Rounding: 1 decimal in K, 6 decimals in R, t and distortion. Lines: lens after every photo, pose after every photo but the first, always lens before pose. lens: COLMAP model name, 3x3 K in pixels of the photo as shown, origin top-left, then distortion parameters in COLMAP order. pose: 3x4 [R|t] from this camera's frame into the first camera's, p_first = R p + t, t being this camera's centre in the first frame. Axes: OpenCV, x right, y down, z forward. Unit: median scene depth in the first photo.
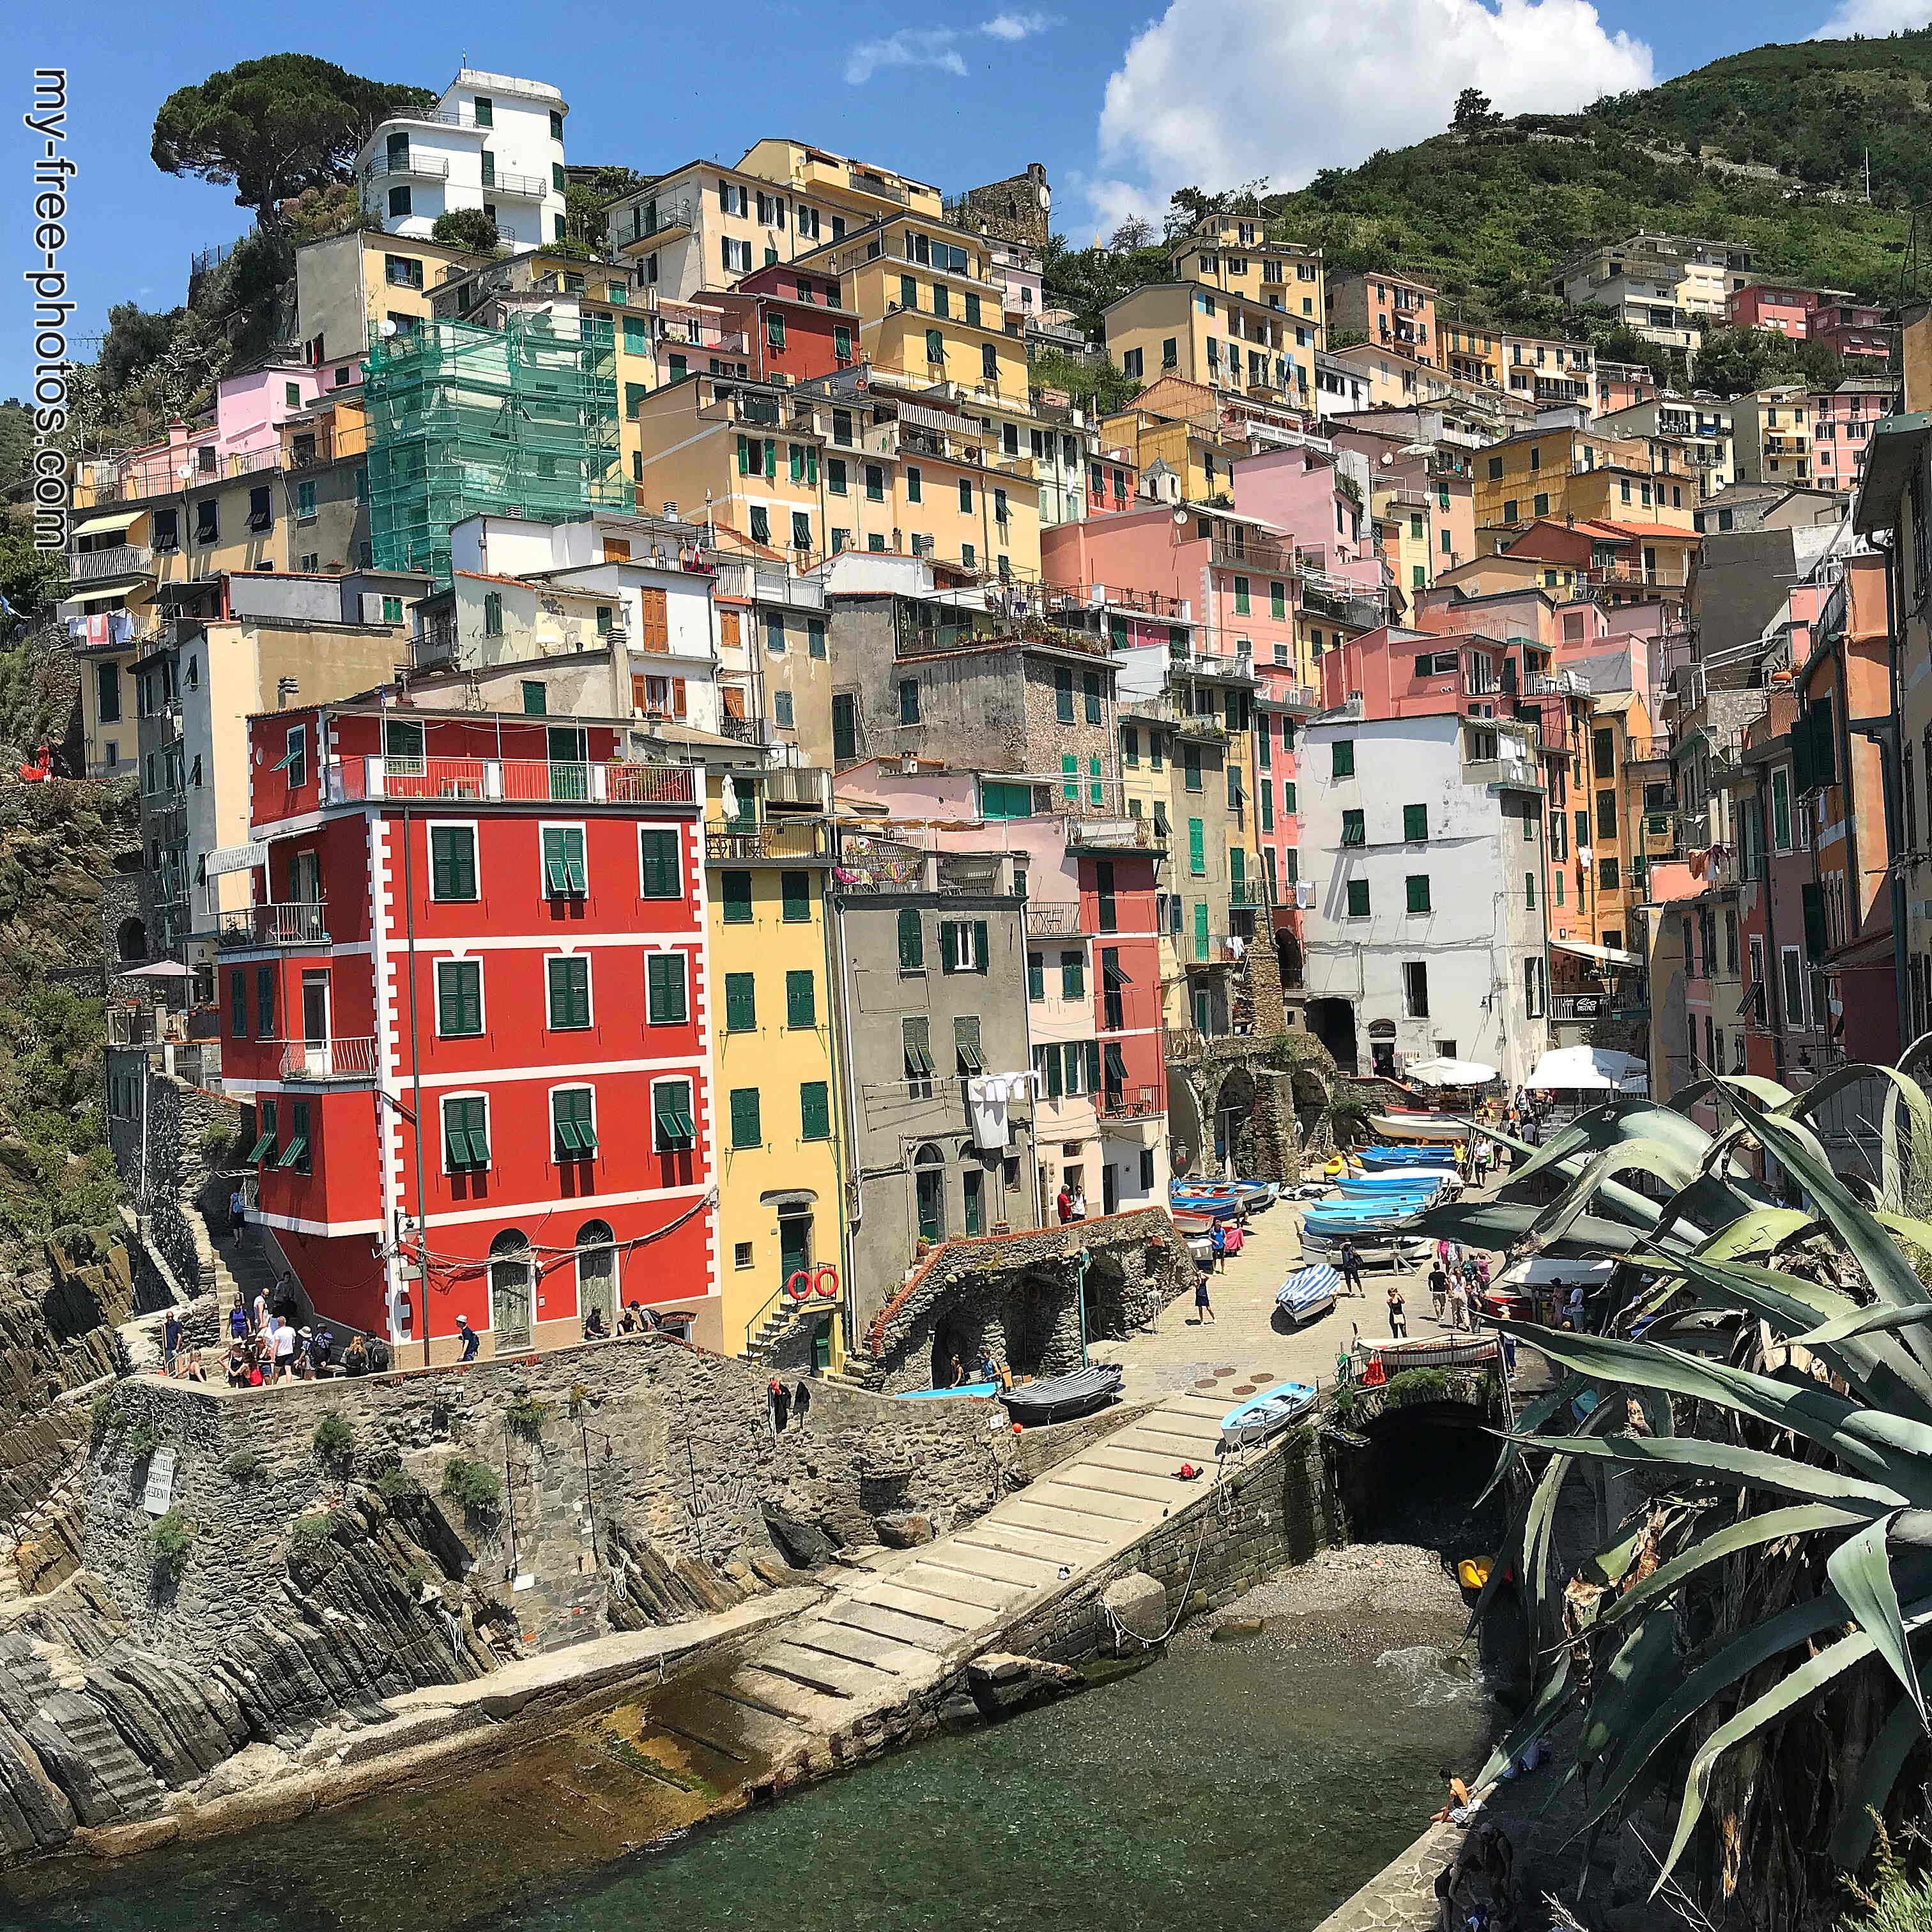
lens RADIAL K [[2114.1, 0, 965.6], [0, 2114.1, 956.6], [0, 0, 1]] dist [0.190268, -0.668911]
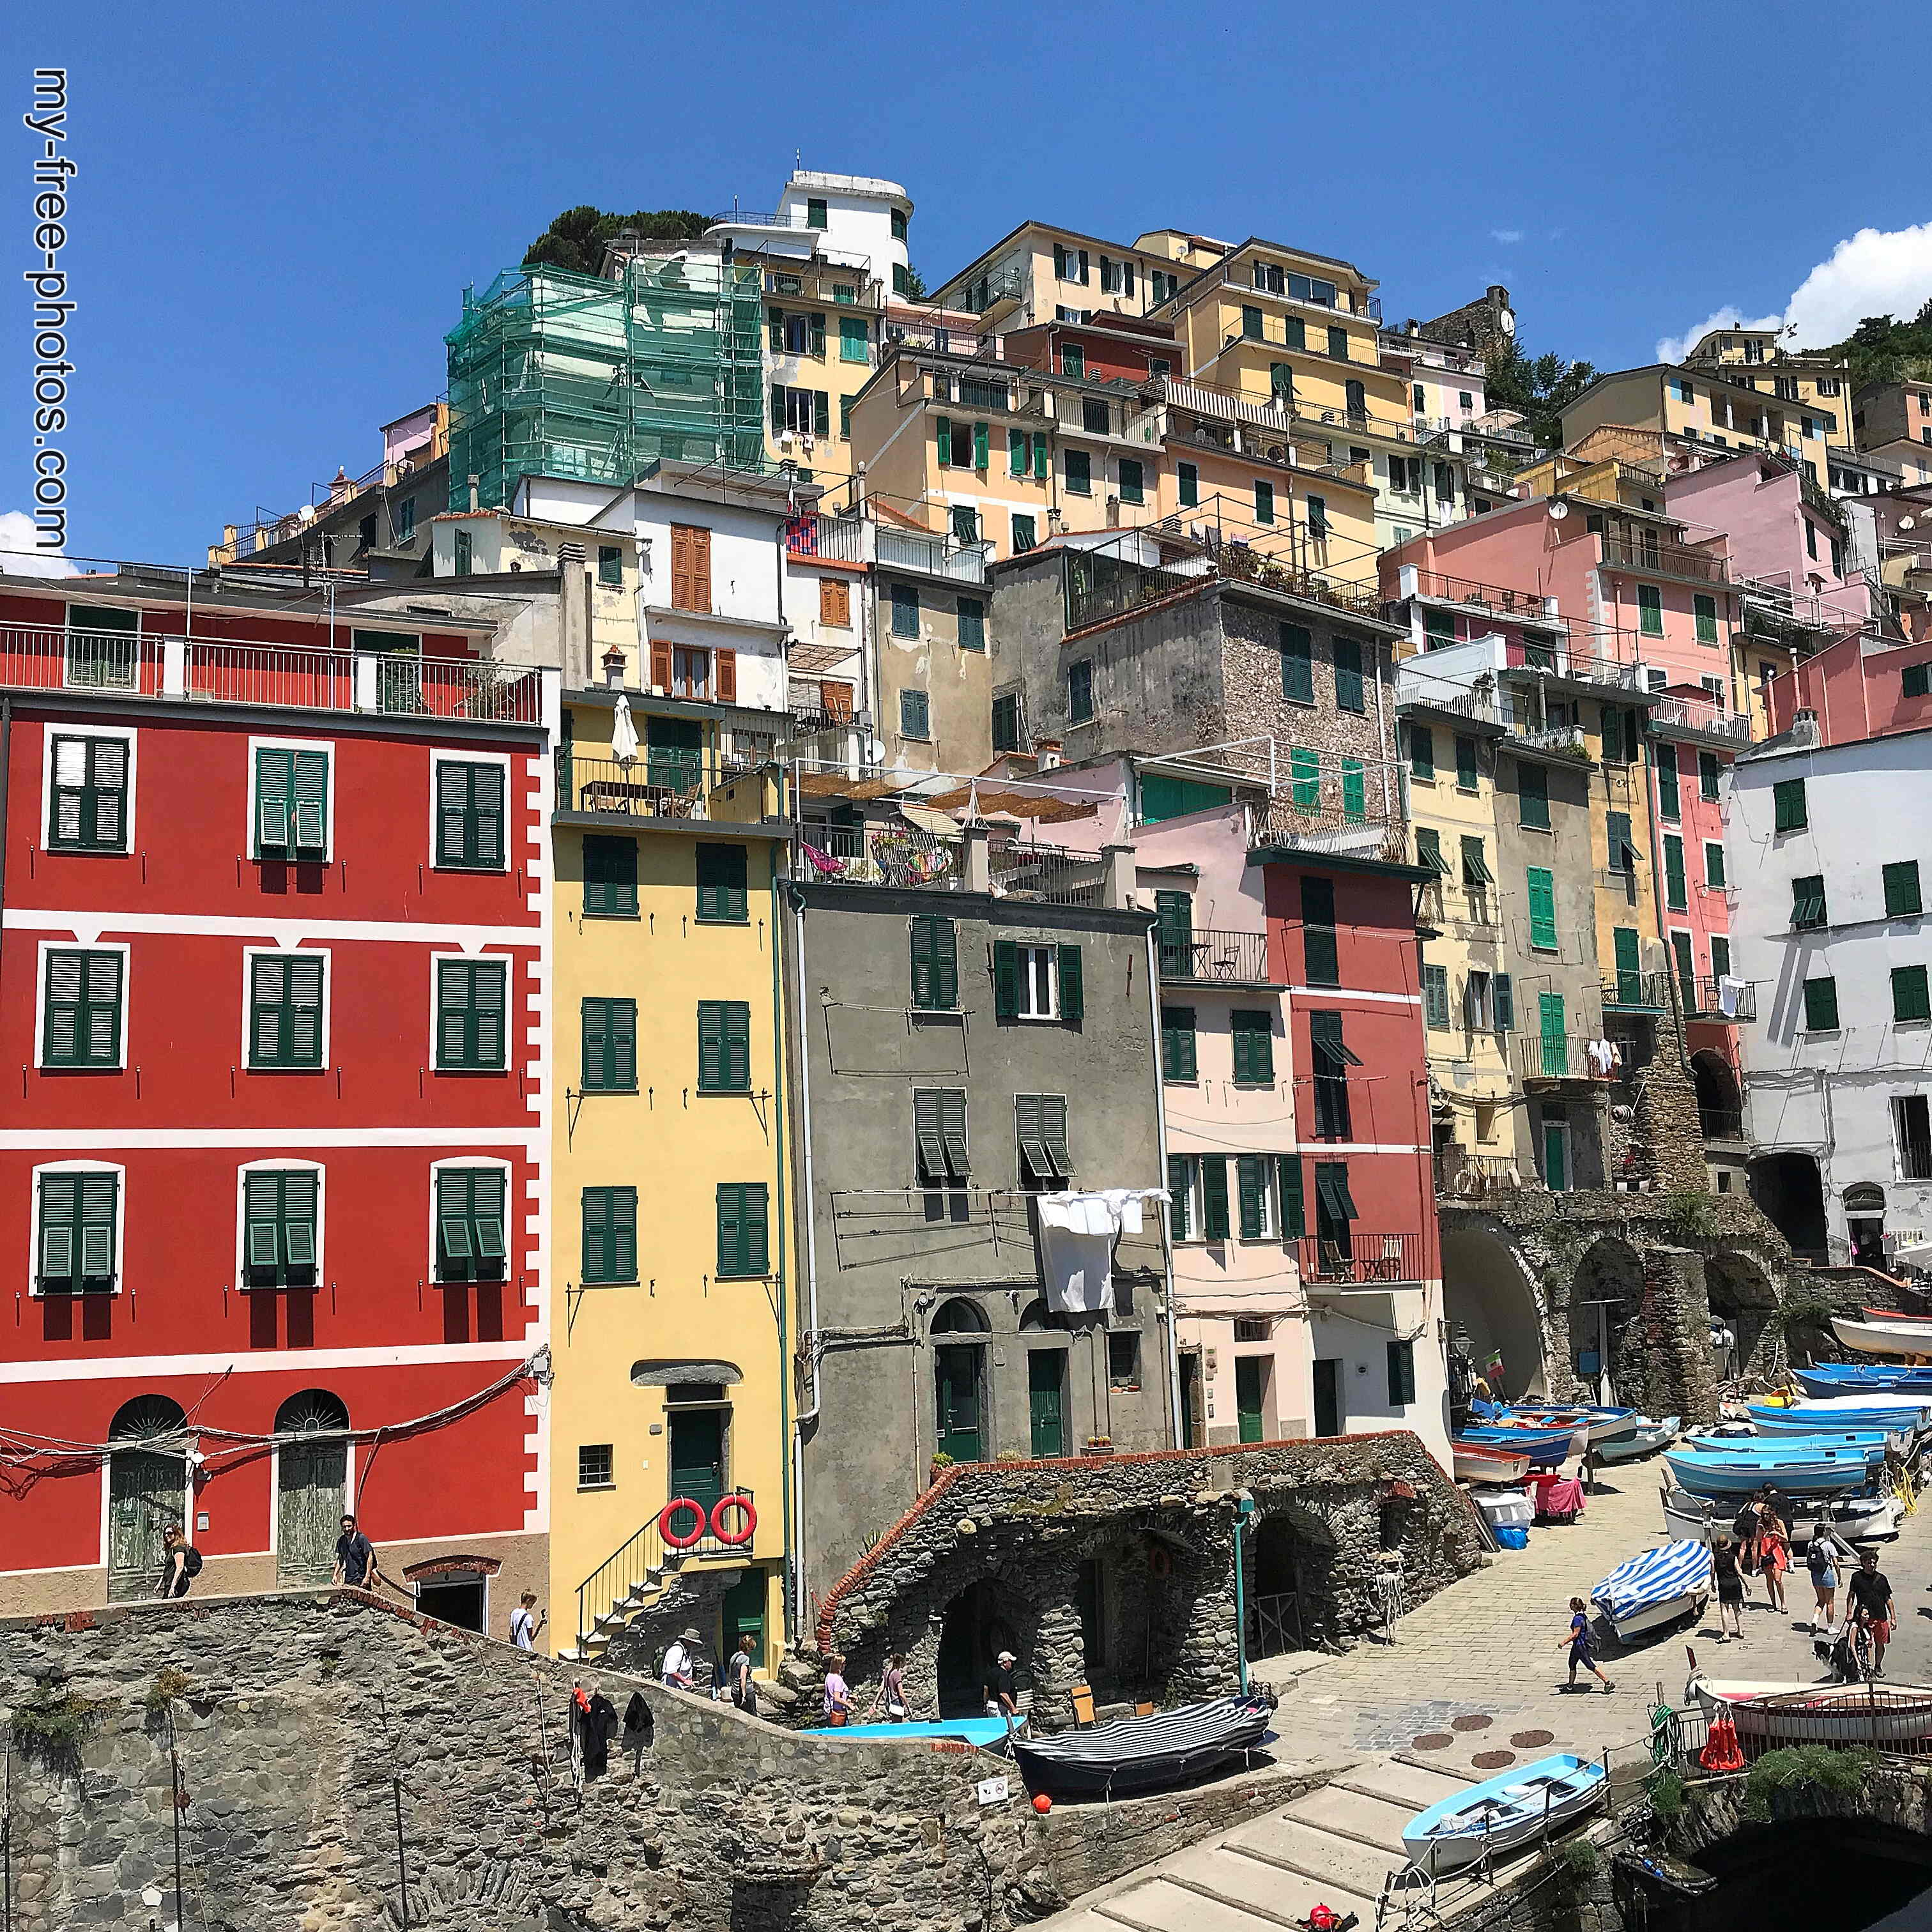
lens RADIAL K [[2104.9, 0, 973.8], [0, 2104.9, 962.4], [0, 0, 1]] dist [0.155614, -0.521544]
pose [[0.966868, -0.017997, -0.254641, 0.124323], [-0.012800, 0.992839, -0.118773, 0.056263], [0.254955, 0.118097, 0.959714, 0.354030]]
